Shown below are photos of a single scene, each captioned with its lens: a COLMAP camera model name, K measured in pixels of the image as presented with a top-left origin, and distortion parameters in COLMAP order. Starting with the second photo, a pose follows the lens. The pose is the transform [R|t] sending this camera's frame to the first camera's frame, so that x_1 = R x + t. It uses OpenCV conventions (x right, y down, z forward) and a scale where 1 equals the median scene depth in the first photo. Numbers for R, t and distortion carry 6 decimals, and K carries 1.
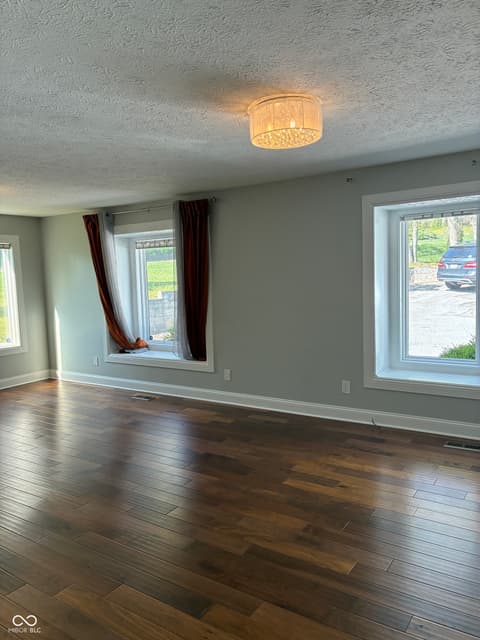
lens RADIAL K [[486.1, 0, 240.0], [0, 486.1, 320.0], [0, 0, 1]] dist [0.004983, -0.000141]
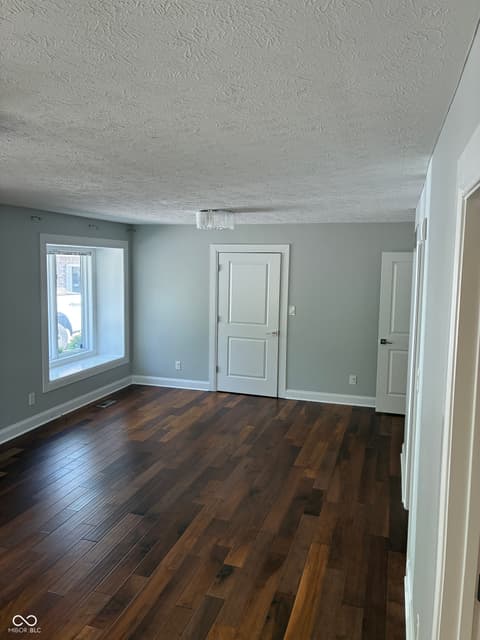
lens RADIAL K [[486.1, 0, 240.0], [0, 486.1, 320.0], [0, 0, 1]] dist [0.004983, -0.000141]
pose [[-0.304532, -0.053526, 0.950997, -1.049881], [0.106496, 0.990246, 0.089837, -0.095260], [-0.946530, 0.128636, -0.295861, 0.940598]]
